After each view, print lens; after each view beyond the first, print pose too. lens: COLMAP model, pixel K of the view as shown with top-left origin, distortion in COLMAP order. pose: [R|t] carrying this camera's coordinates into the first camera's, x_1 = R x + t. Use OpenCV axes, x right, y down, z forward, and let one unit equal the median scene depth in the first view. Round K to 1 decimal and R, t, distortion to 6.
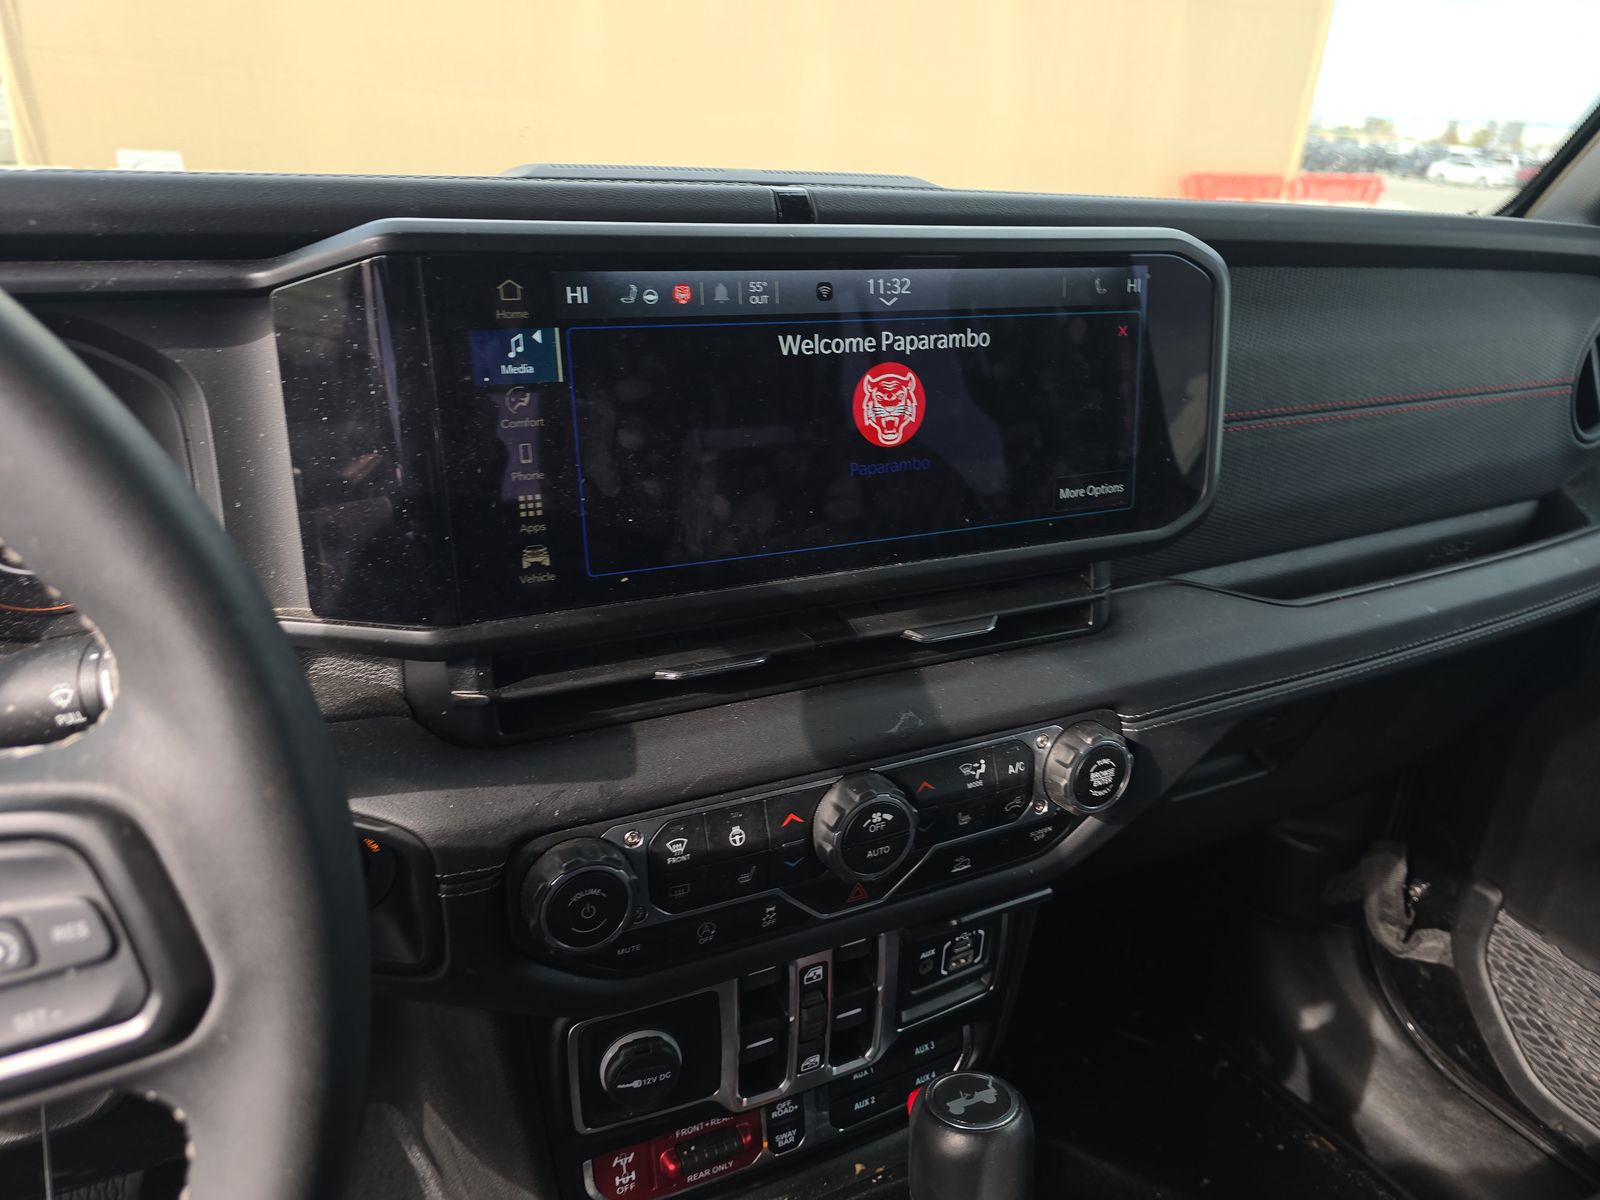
lens RADIAL K [[1076.9, 0, 801.7], [0, 1076.9, 604.5], [0, 0, 1]] dist [0.007617, -0.014862]
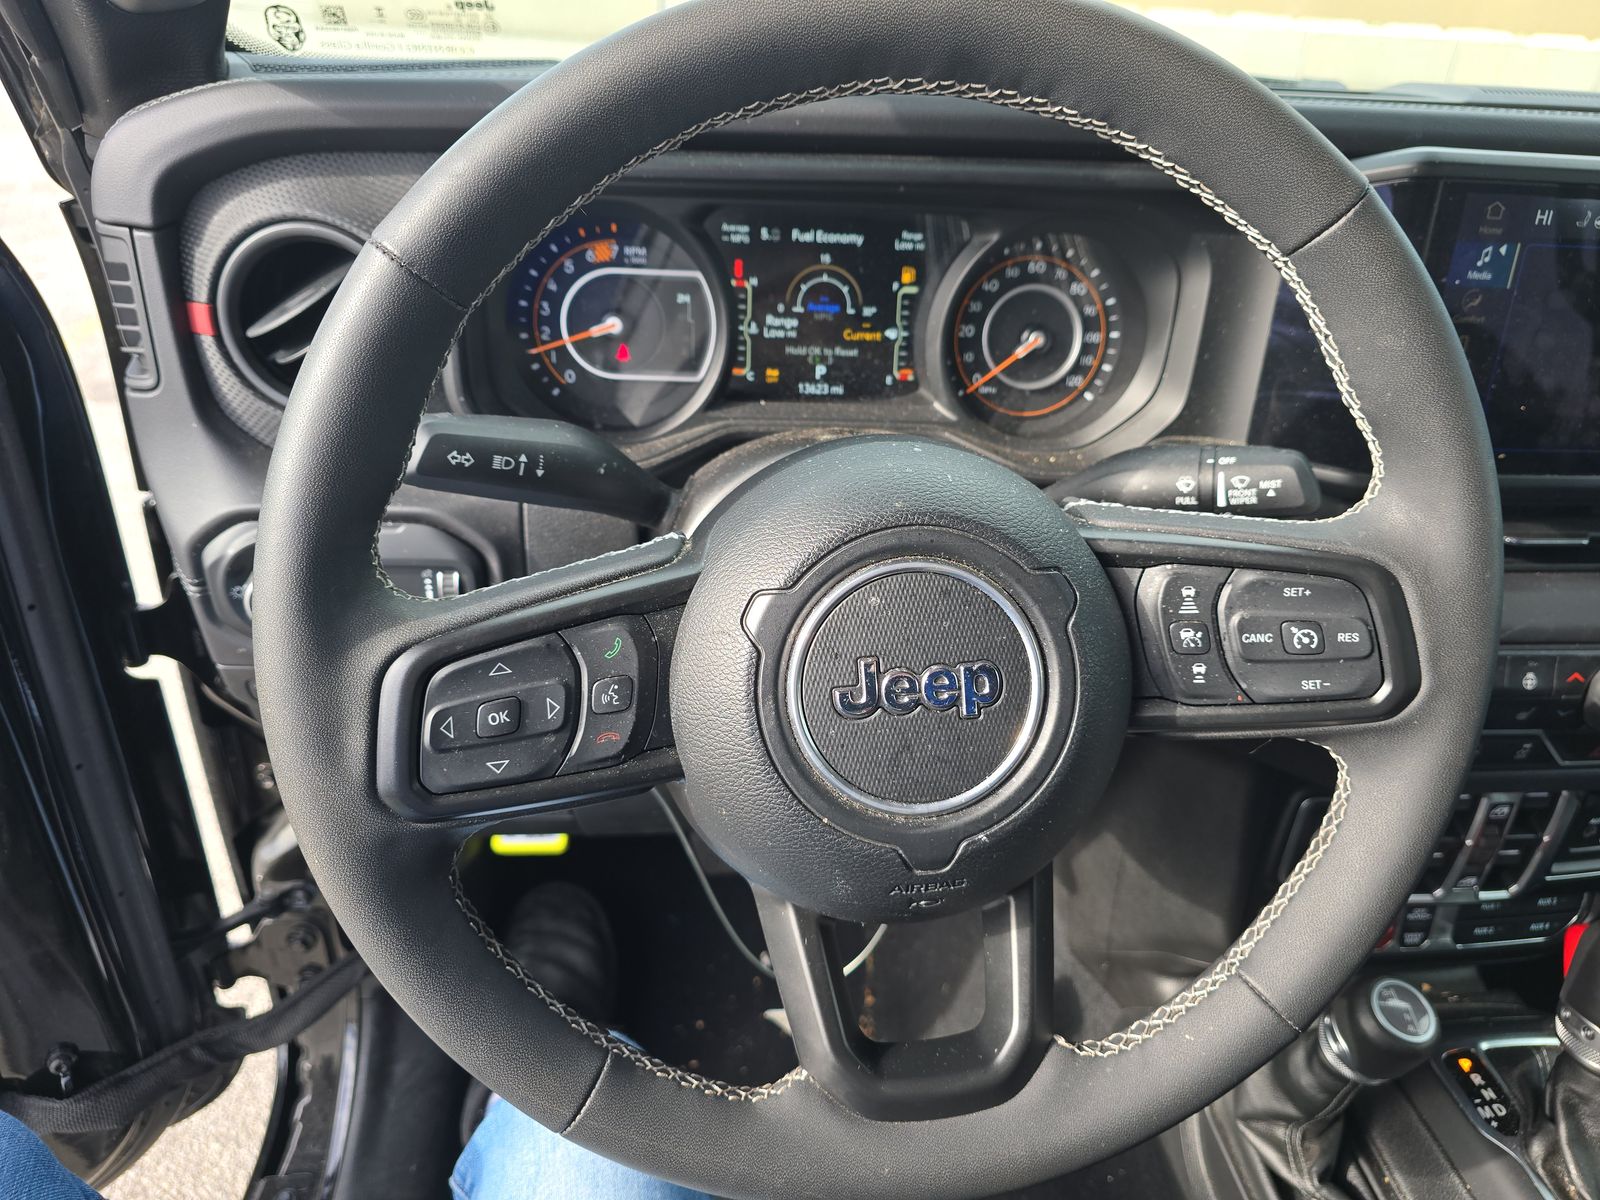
lens RADIAL K [[1076.9, 0, 797.9], [0, 1076.9, 597.1], [0, 0, 1]] dist [0.007617, -0.014862]
pose [[0.936788, 0.192215, -0.292371, -0.506385], [-0.150977, 0.975858, 0.157817, 0.057620], [0.315648, -0.103699, 0.943193, -0.402156]]
